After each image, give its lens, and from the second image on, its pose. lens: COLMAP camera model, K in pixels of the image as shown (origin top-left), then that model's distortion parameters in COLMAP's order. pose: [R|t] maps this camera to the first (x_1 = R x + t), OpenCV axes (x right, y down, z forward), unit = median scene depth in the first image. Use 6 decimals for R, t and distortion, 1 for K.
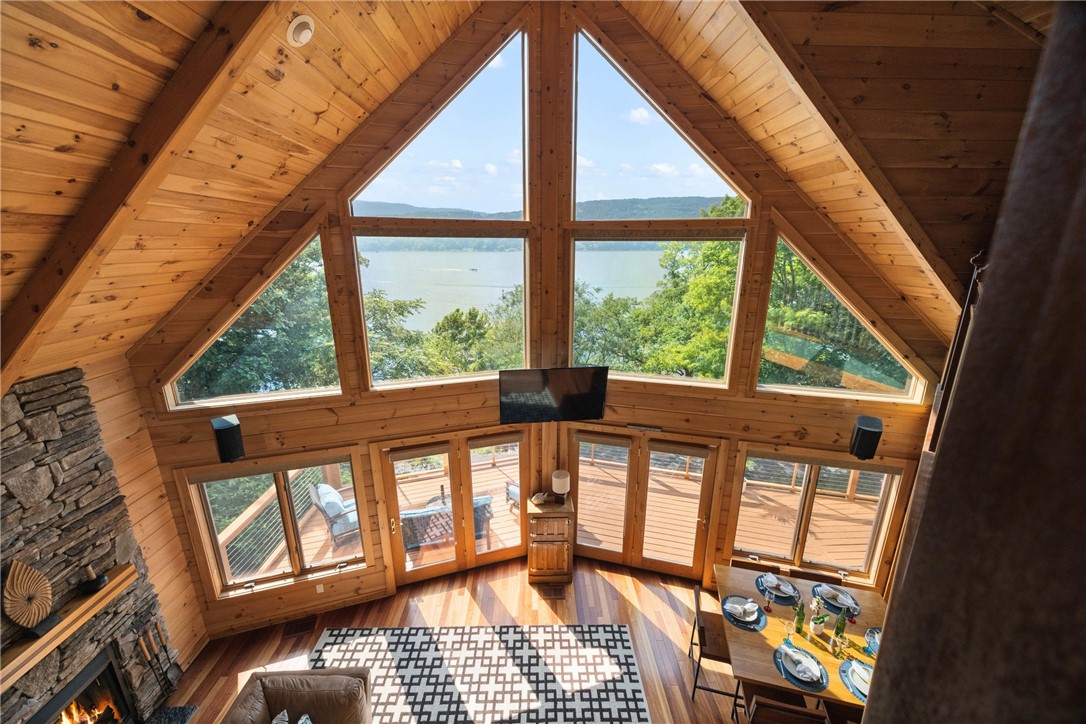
lens RADIAL K [[419.2, 0, 547.2], [0, 419.2, 358.8], [0, 0, 1]] dist [0.001093, 0.000354]
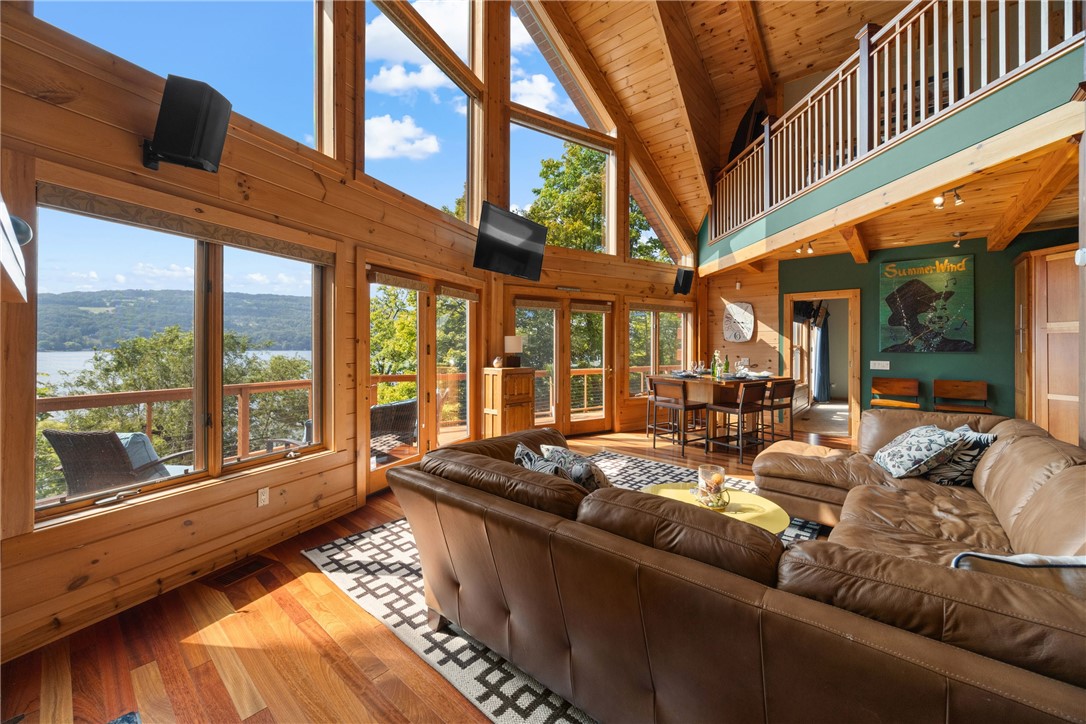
lens RADIAL K [[419.2, 0, 549.0], [0, 419.2, 343.3], [0, 0, 1]] dist [0.001093, 0.000354]
pose [[0.668350, 0.003963, 0.743836, -0.727946], [0.198822, 0.962651, -0.183774, 0.550438], [-0.716783, 0.270716, 0.642600, 0.344803]]
